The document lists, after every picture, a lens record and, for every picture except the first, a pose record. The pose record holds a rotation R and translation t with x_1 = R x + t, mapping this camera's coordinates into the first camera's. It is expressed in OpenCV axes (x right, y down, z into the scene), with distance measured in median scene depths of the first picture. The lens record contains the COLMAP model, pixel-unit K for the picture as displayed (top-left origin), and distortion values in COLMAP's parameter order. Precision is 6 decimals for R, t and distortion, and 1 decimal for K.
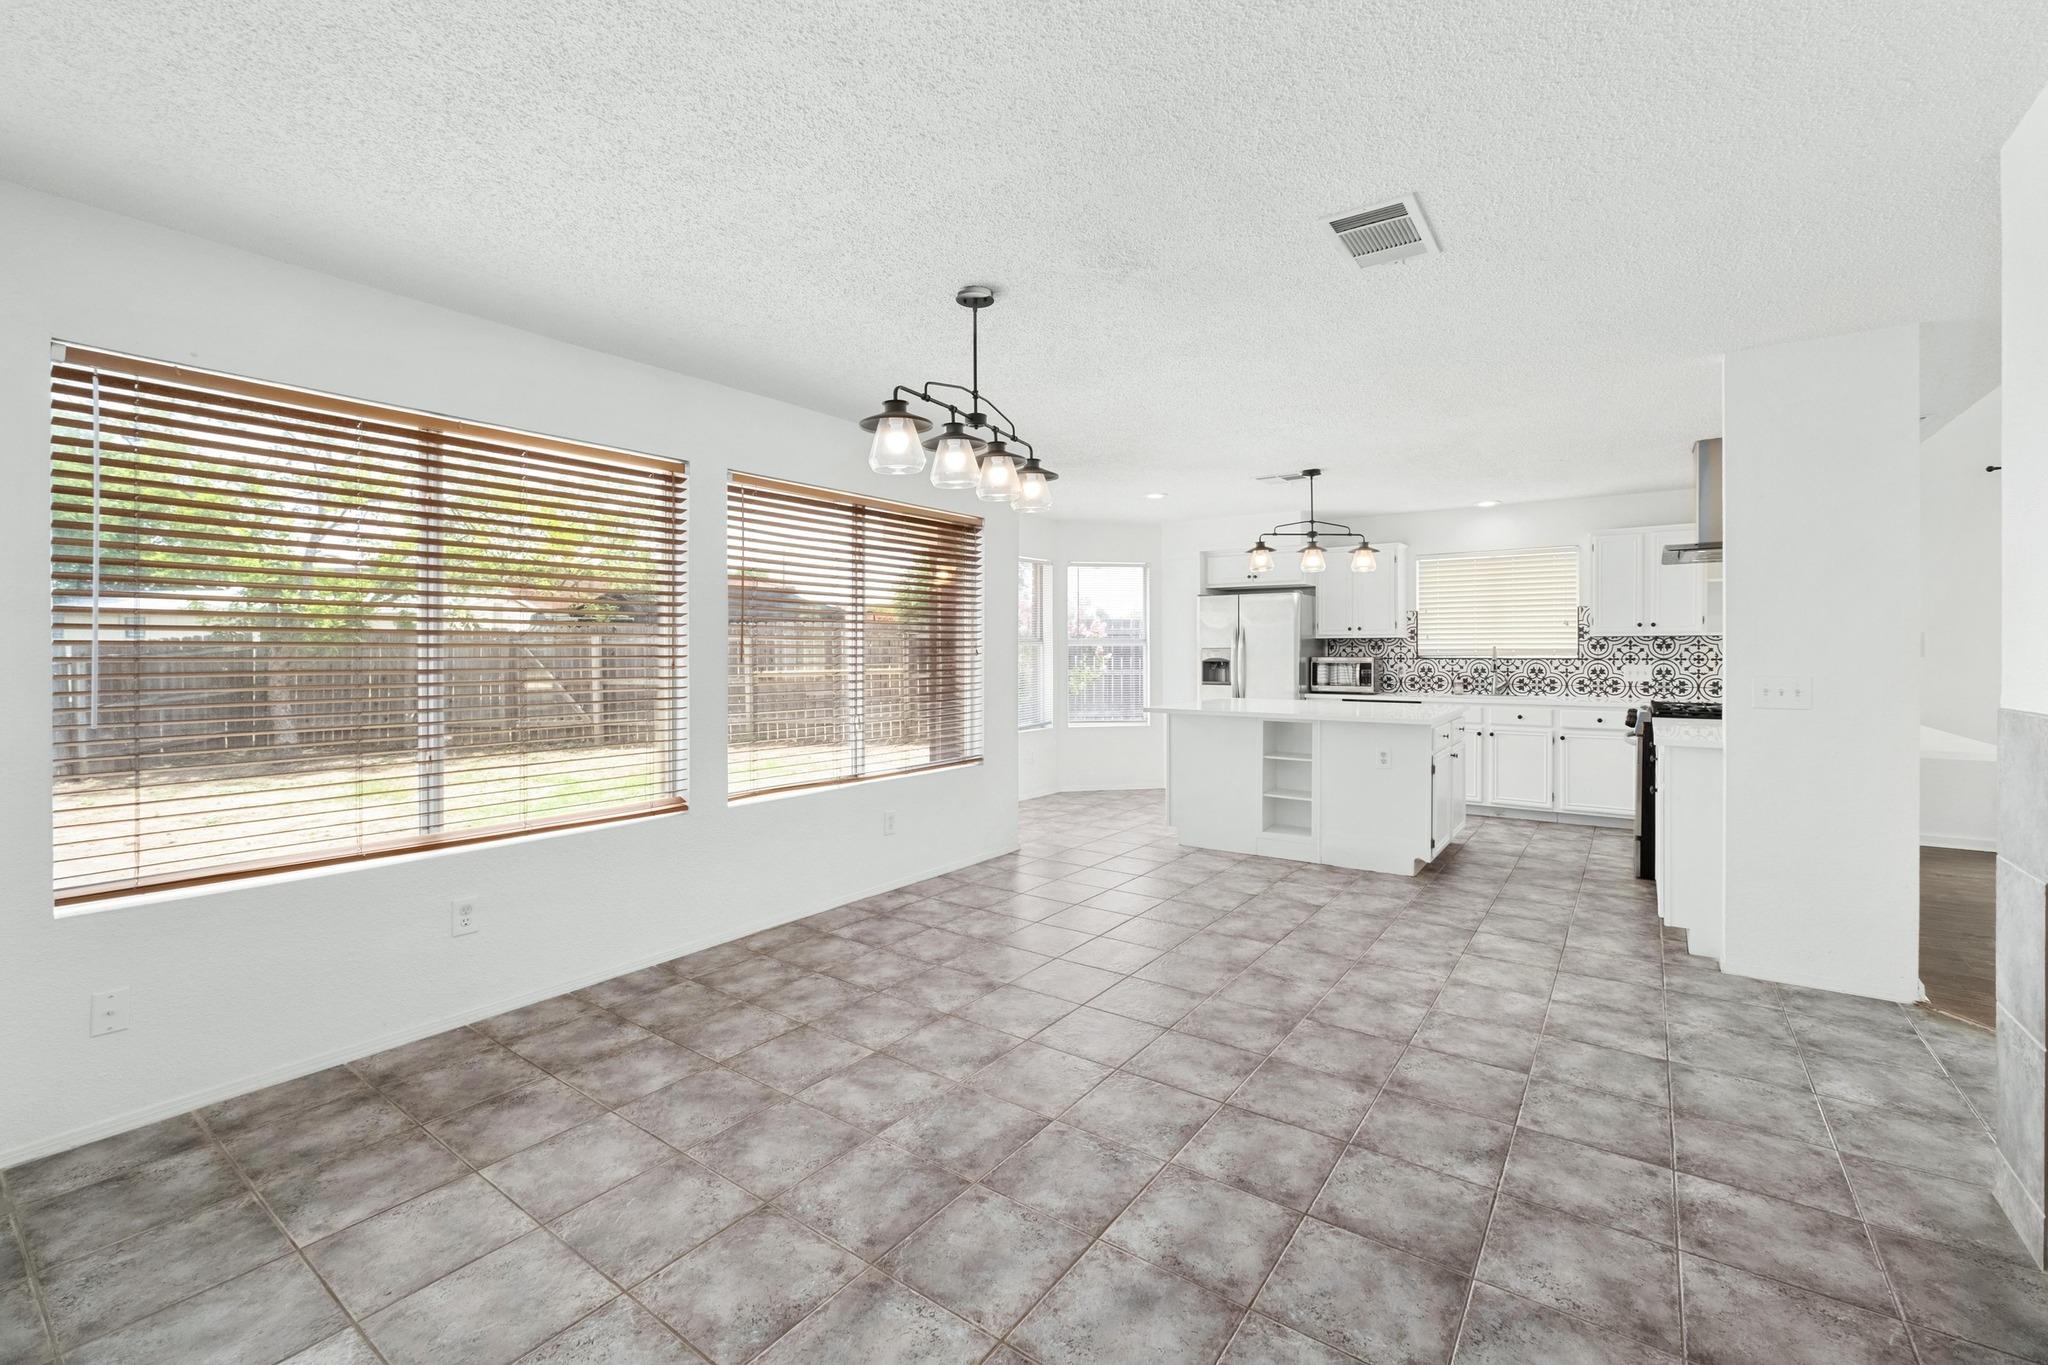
lens RADIAL K [[839.8, 0, 1043.2], [0, 839.8, 646.2], [0, 0, 1]] dist [-0.017231, 0.005786]
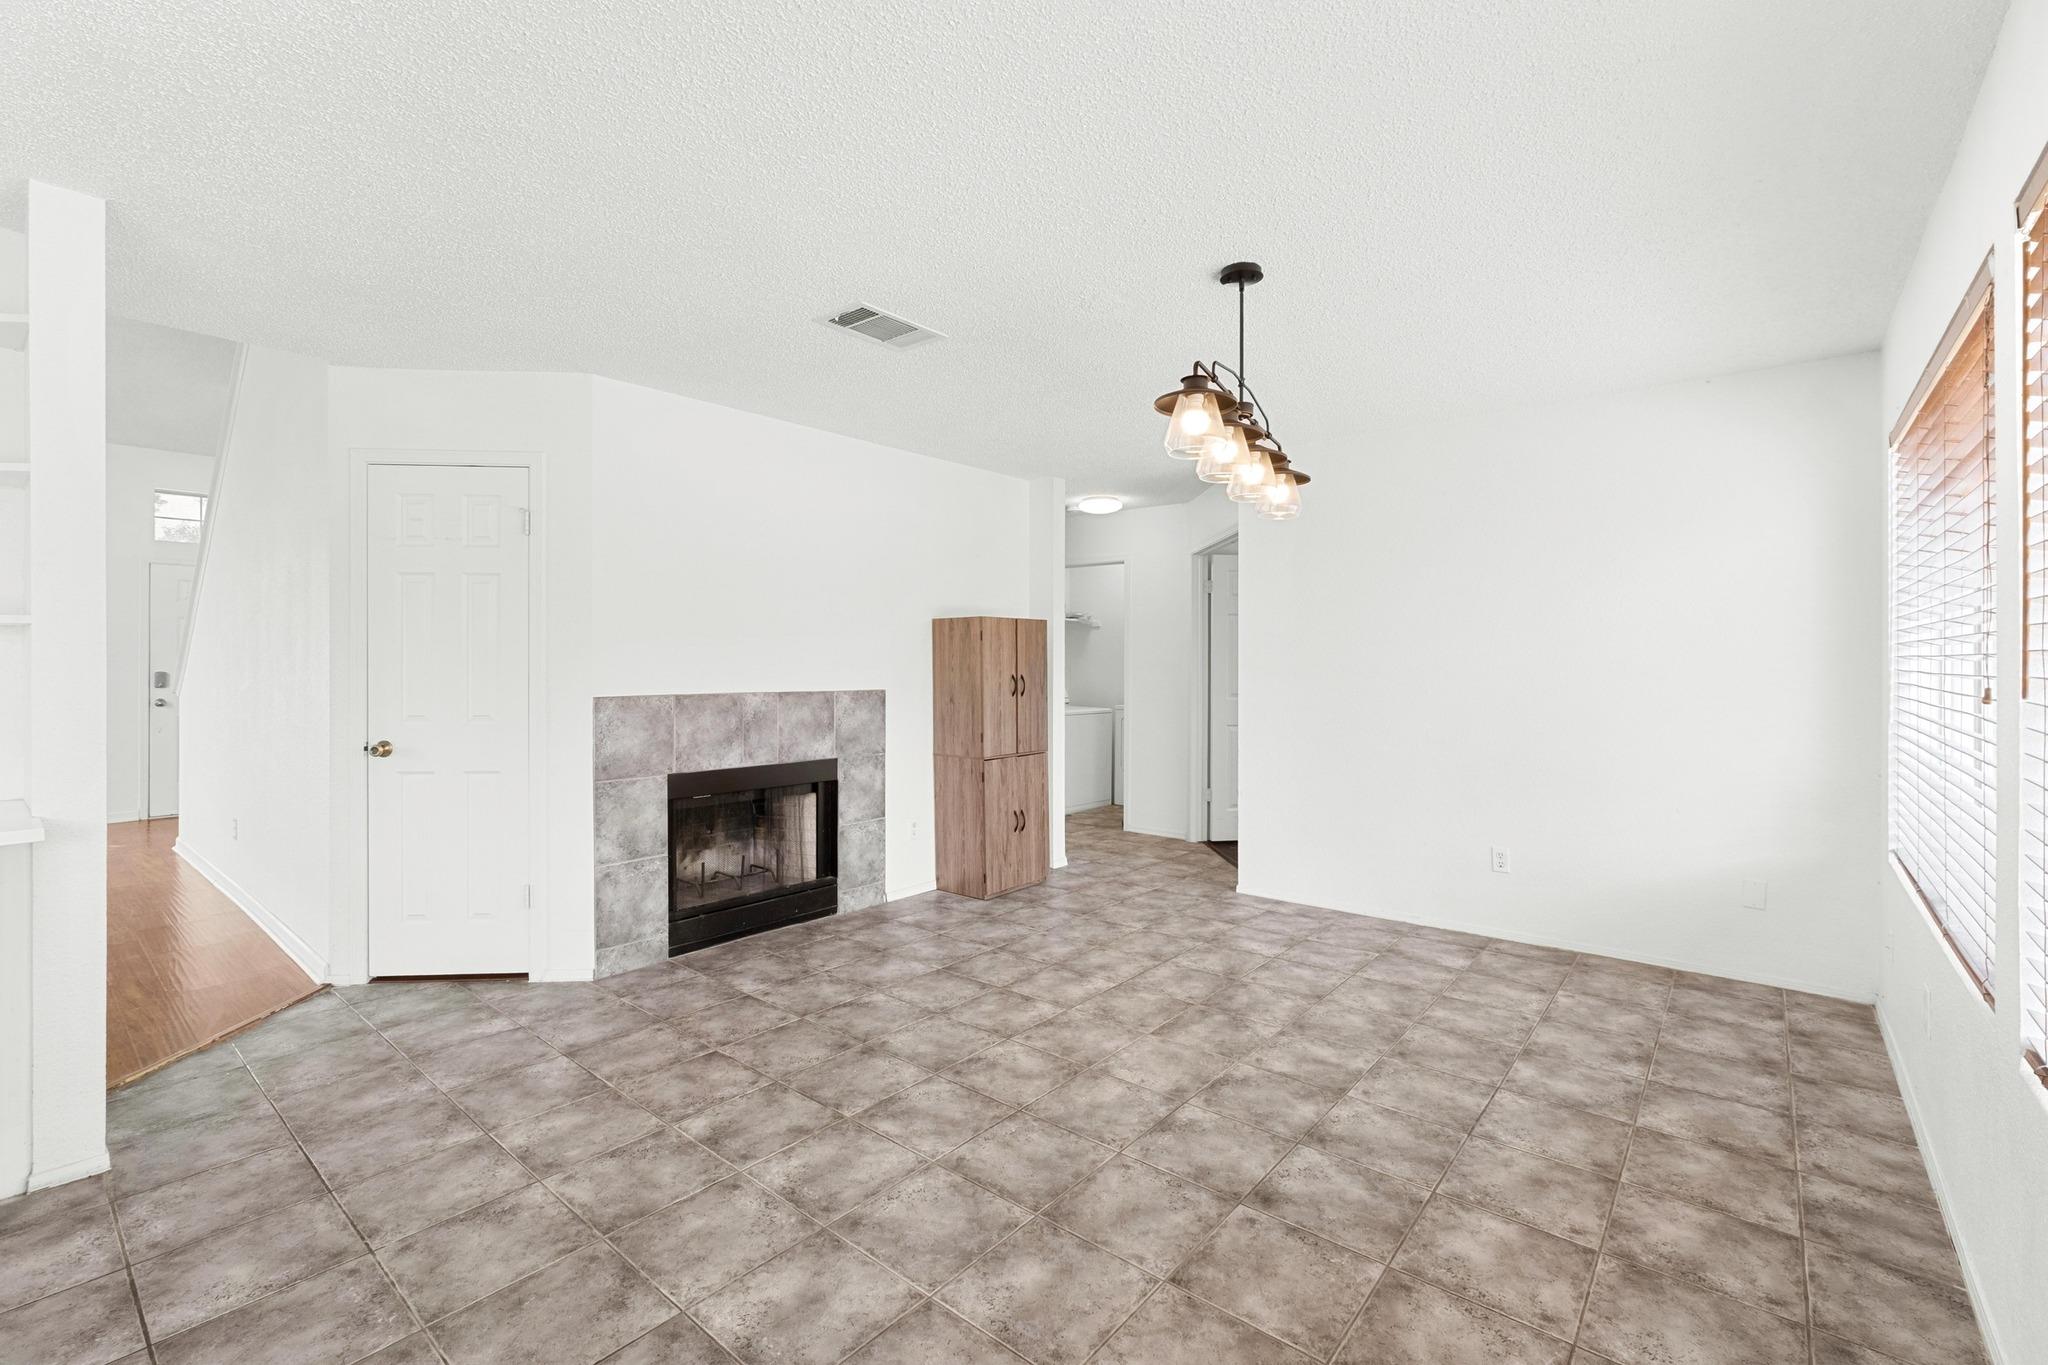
lens RADIAL K [[900.6, 0, 1027.3], [0, 900.6, 665.6], [0, 0, 1]] dist [-0.000672, -0.000005]
pose [[-0.996269, -0.000088, 0.086302, 0.080510], [-0.000132, 1.000000, -0.000503, 0.008136], [-0.086302, -0.000512, -0.996269, 2.434317]]
